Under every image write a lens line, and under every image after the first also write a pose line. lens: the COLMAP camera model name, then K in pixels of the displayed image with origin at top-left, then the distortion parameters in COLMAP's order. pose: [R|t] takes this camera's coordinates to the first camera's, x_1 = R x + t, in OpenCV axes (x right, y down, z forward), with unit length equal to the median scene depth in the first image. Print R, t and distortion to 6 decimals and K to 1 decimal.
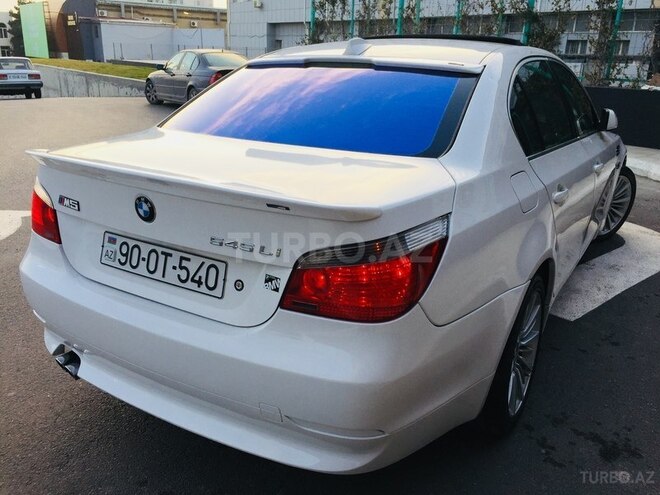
lens RADIAL K [[564.5, 0, 323.7], [0, 564.5, 252.6], [0, 0, 1]] dist [0.081523, -0.100191]
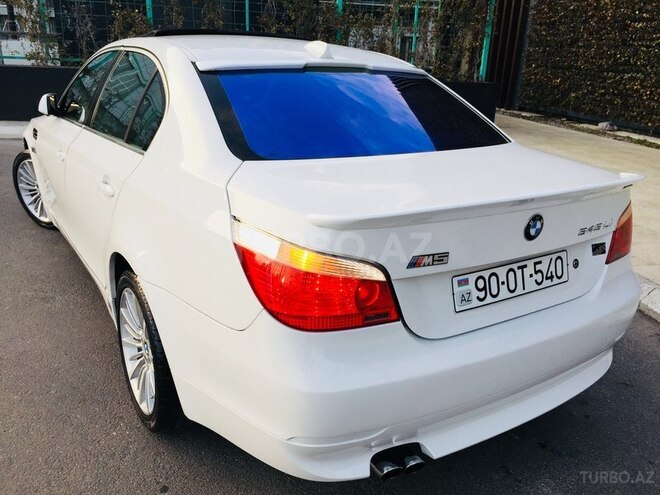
lens RADIAL K [[564.5, 0, 332.9], [0, 564.5, 249.8], [0, 0, 1]] dist [0.081523, -0.100191]
pose [[0.423914, -0.302422, 0.853720, -1.314513], [0.269035, 0.942106, 0.200142, -0.331155], [-0.864822, 0.144838, 0.480734, 0.805583]]
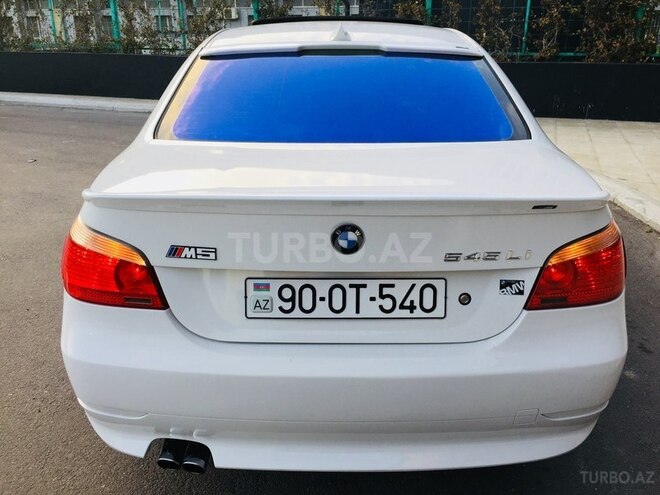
lens RADIAL K [[564.5, 0, 326.9], [0, 564.5, 249.5], [0, 0, 1]] dist [0.081523, -0.100191]
pose [[0.852823, -0.205225, 0.480183, -0.724547], [0.189751, 0.978470, 0.081183, -0.131200], [-0.486505, 0.021881, 0.873404, 0.279138]]
